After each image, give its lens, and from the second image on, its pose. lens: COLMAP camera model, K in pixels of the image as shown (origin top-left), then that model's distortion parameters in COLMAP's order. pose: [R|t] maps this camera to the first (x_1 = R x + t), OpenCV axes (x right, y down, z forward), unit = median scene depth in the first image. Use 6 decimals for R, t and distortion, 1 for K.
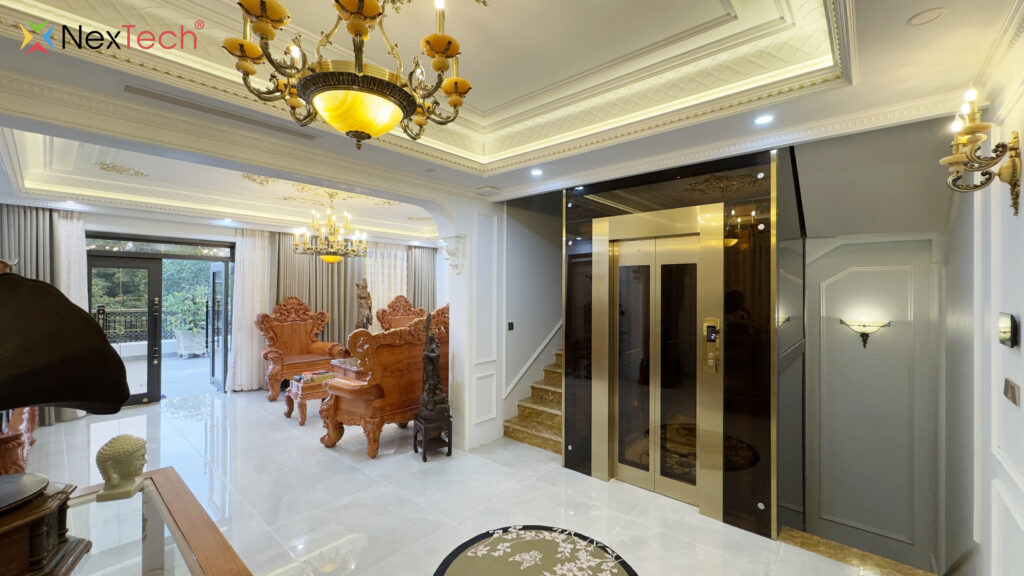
lens RADIAL K [[409.9, 0, 512.7], [0, 409.9, 287.0], [0, 0, 1]] dist [-0.001518, -0.000790]
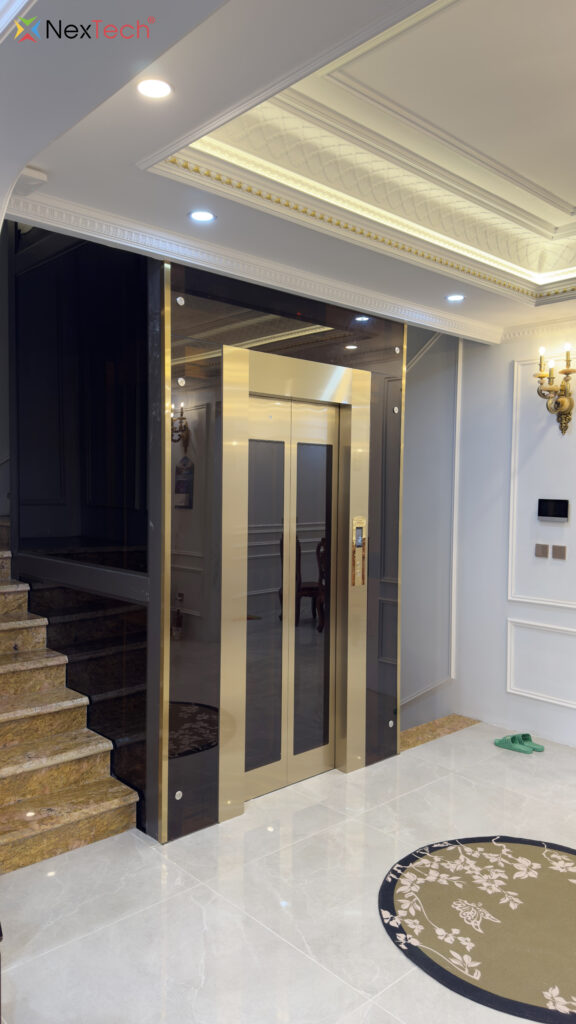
lens RADIAL K [[722.5, 0, 287.1], [0, 722.5, 513.0], [0, 0, 1]] dist [-0.001560, -0.010183]
pose [[0.108378, -0.041325, 0.993250, -0.785094], [-0.018987, 0.998867, 0.043631, 0.009807], [-0.993928, -0.023587, 0.107470, 0.875474]]
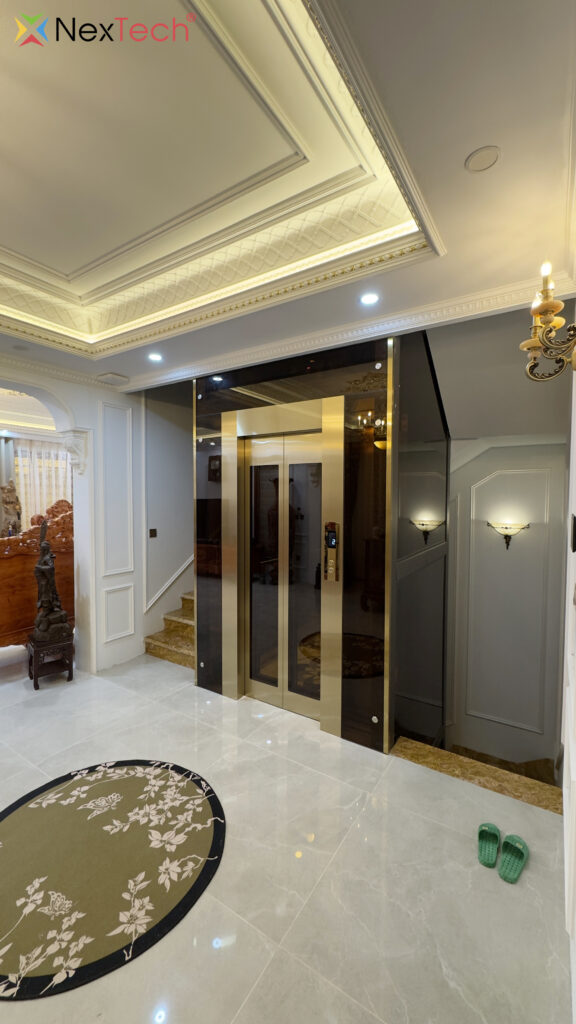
lens RADIAL K [[409.9, 0, 288.7], [0, 409.9, 510.6], [0, 0, 1]] dist [-0.001518, -0.000790]
pose [[0.989651, -0.006193, 0.143361, 0.226335], [-0.000472, 0.998922, 0.046408, 0.005876], [-0.143493, -0.045995, 0.988582, 0.092182]]
